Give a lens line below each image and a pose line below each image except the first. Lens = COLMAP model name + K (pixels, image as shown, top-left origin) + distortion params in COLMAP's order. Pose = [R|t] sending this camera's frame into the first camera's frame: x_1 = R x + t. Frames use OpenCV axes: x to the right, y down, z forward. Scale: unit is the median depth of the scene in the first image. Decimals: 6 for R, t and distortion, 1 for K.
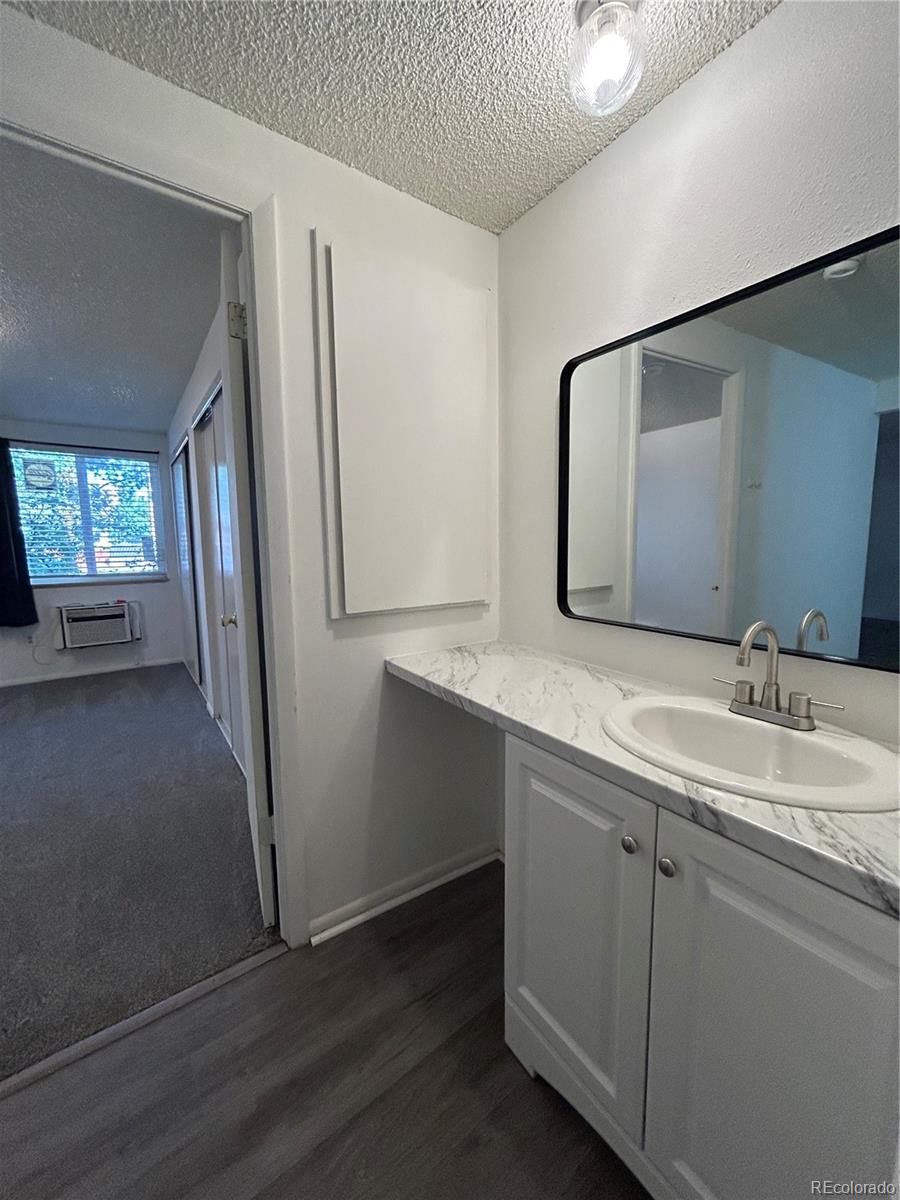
lens RADIAL K [[489.4, 0, 451.4], [0, 489.4, 600.5], [0, 0, 1]] dist [0.006021, 0.000606]
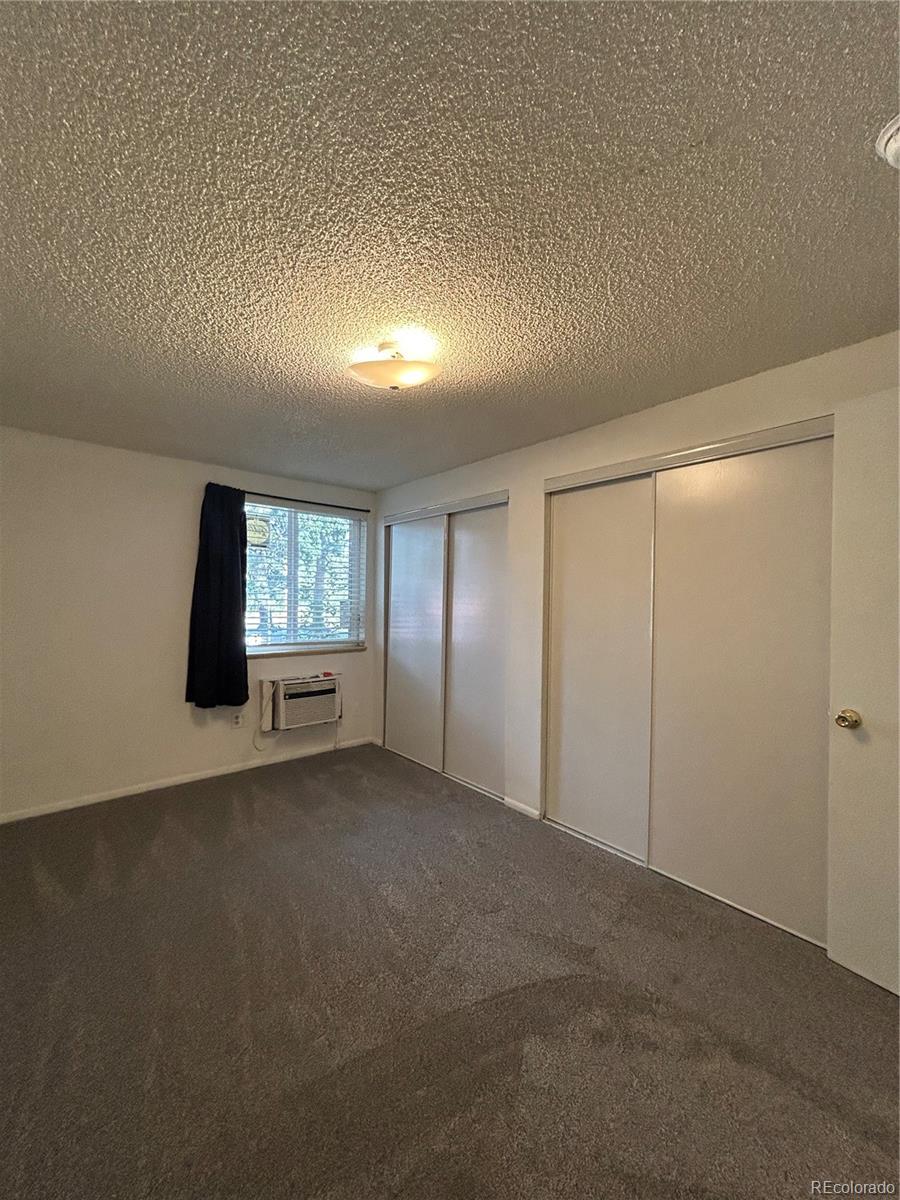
lens RADIAL K [[489.4, 0, 451.4], [0, 489.4, 600.5], [0, 0, 1]] dist [0.006021, 0.000606]
pose [[0.994600, 0.020258, 0.101784, -0.568498], [-0.007631, 0.992384, -0.122943, -0.023102], [-0.103499, 0.121503, 0.987180, 0.101157]]
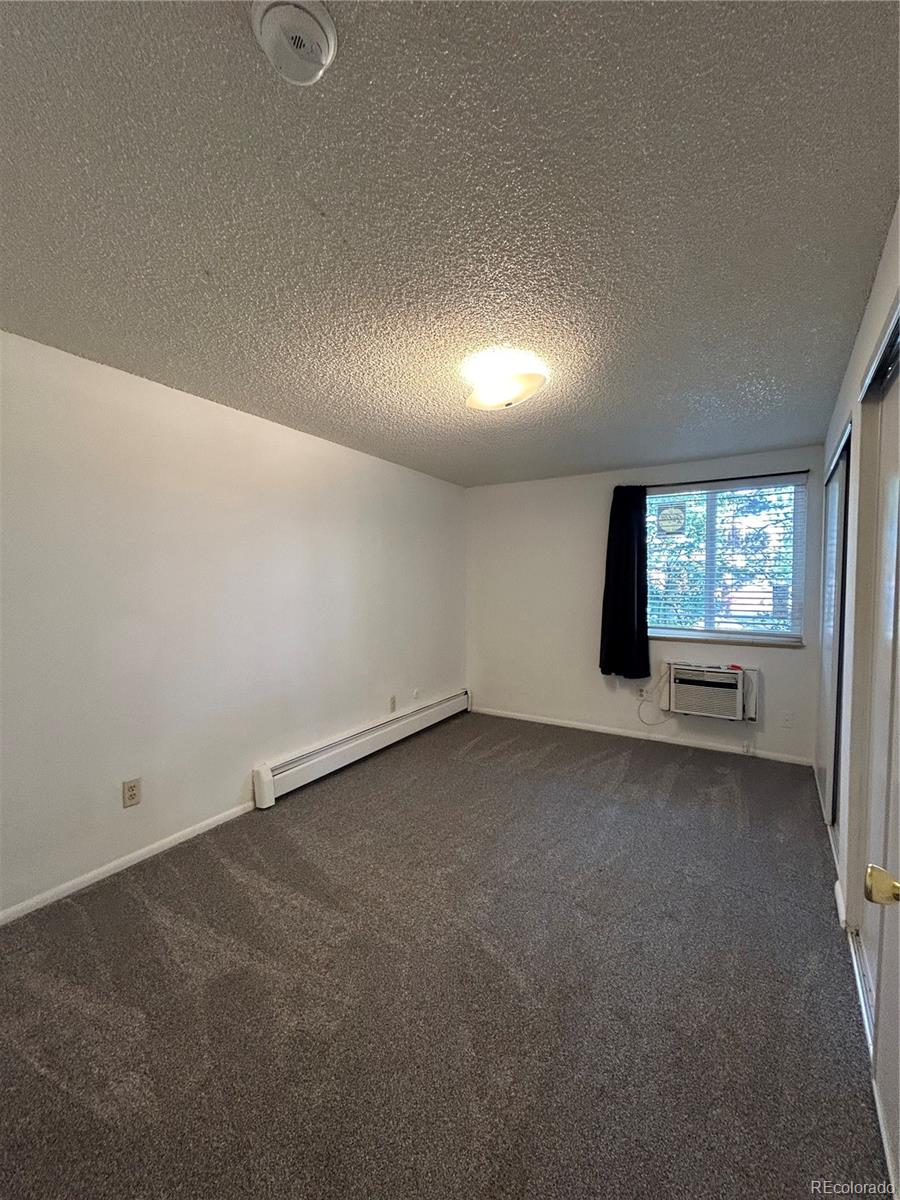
lens RADIAL K [[489.4, 0, 451.4], [0, 489.4, 600.5], [0, 0, 1]] dist [0.006021, 0.000606]
pose [[0.378084, 0.043245, -0.924761, -0.126849], [-0.118618, 0.992938, -0.002064, -0.050656], [0.918141, 0.110473, 0.380544, 0.279666]]
